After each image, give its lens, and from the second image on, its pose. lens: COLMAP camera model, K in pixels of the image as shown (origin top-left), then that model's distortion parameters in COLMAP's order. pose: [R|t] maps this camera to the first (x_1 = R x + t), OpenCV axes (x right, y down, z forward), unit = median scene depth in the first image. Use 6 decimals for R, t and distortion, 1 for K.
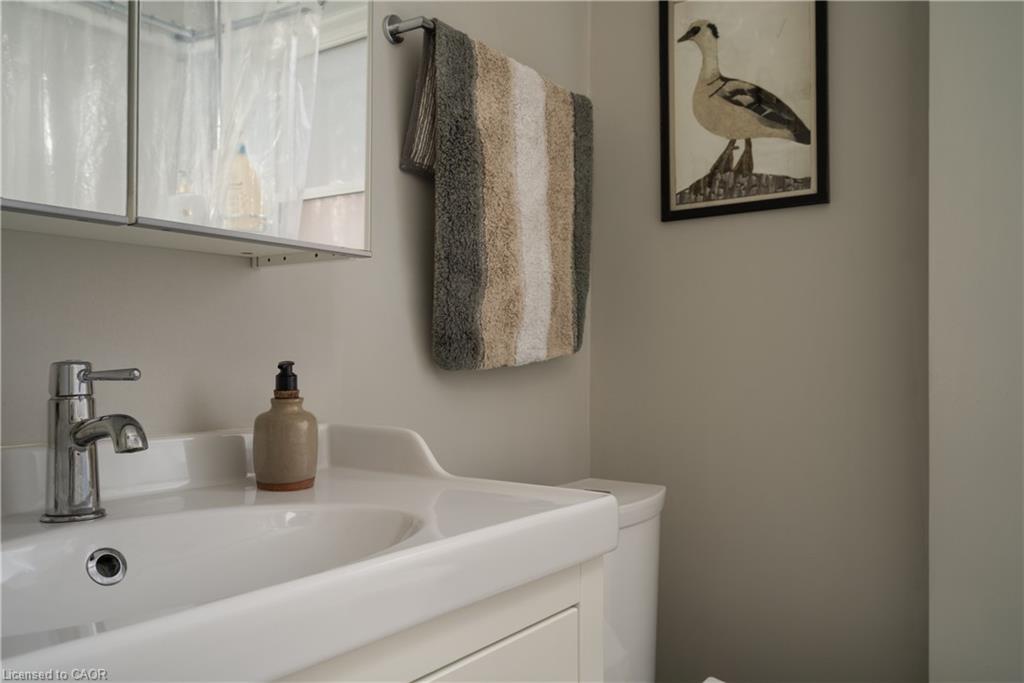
lens RADIAL K [[833.9, 0, 512.0], [0, 833.9, 341.5], [0, 0, 1]] dist [0.060829, -0.002936]
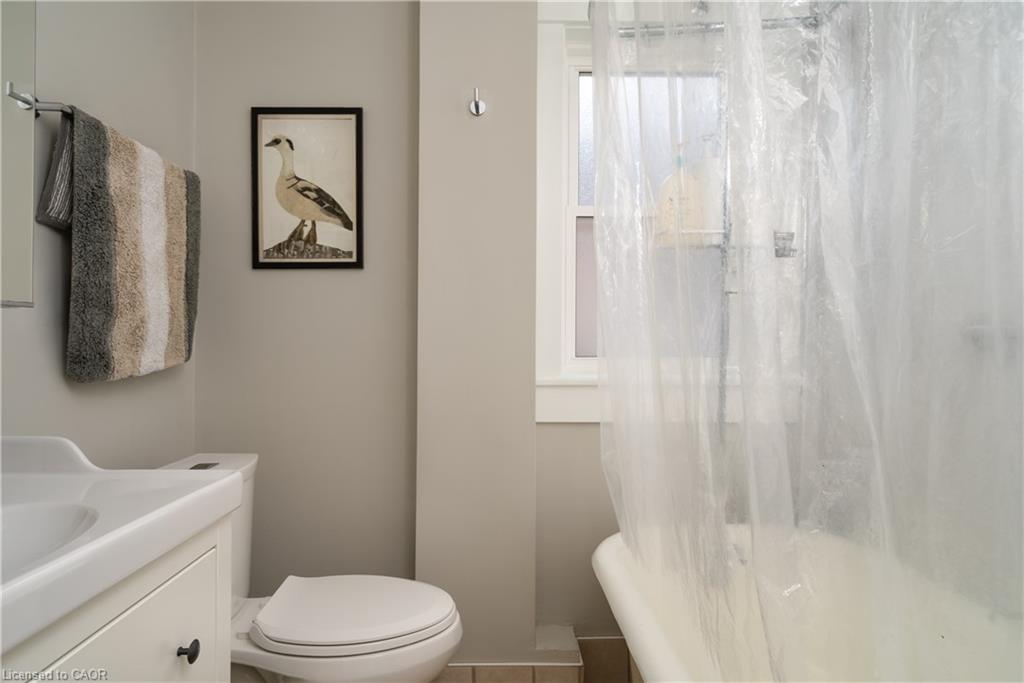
lens RADIAL K [[583.9, 0, 512.0], [0, 583.9, 341.5], [0, 0, 1]] dist [-0.000645, -0.000307]
pose [[0.806501, 0.010099, 0.591146, -0.063811], [-0.020566, 0.999728, 0.010979, -0.044783], [-0.590875, -0.021012, 0.806490, -0.093393]]
